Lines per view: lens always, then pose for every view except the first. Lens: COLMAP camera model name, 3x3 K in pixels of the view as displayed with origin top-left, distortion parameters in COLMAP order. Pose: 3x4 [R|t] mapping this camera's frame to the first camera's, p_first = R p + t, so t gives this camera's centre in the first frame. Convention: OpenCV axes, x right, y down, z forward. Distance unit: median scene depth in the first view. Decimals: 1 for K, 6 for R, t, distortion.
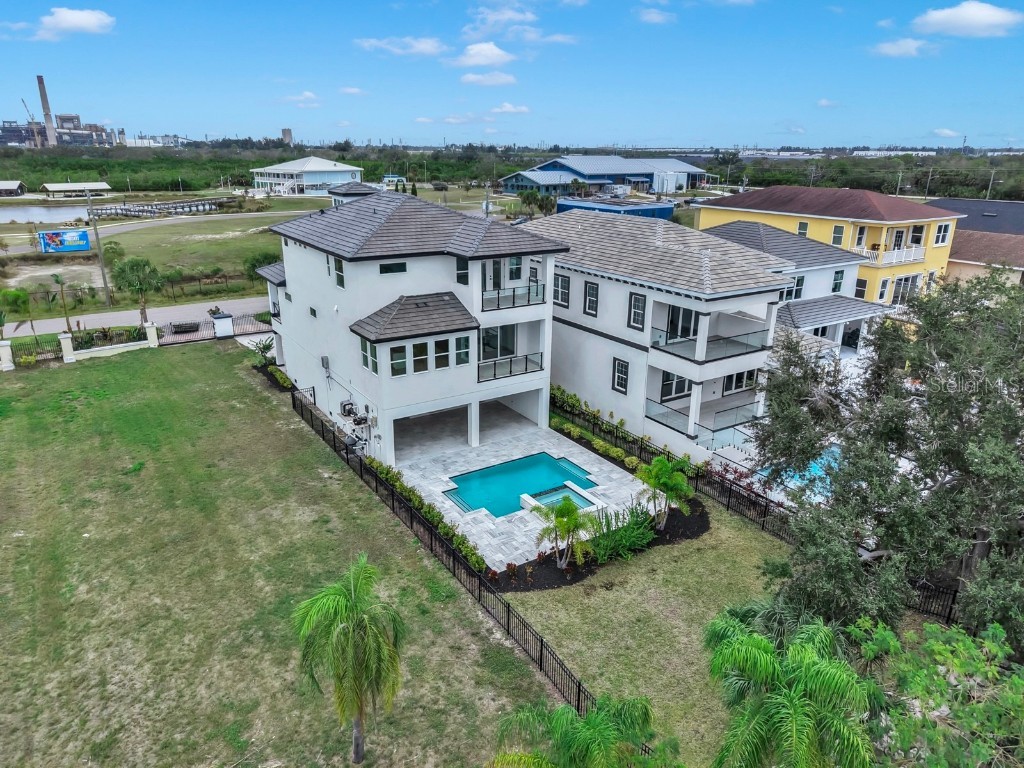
lens RADIAL K [[684.1, 0, 512.0], [0, 684.1, 384.0], [0, 0, 1]] dist [0.027773, -0.019473]
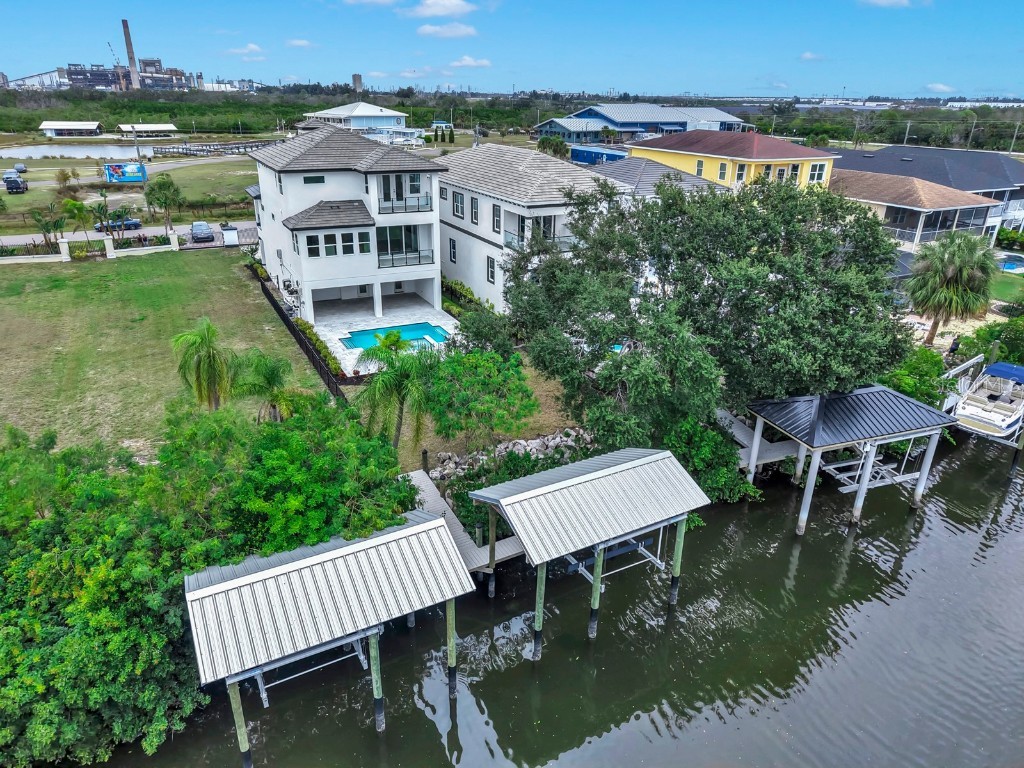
lens RADIAL K [[684.1, 0, 512.0], [0, 684.1, 384.0], [0, 0, 1]] dist [0.027773, -0.019473]
pose [[0.995087, 0.046013, -0.087657, 0.232224], [-0.040084, 0.996863, 0.068242, 0.083721], [0.090522, -0.064393, 0.993810, -0.237748]]
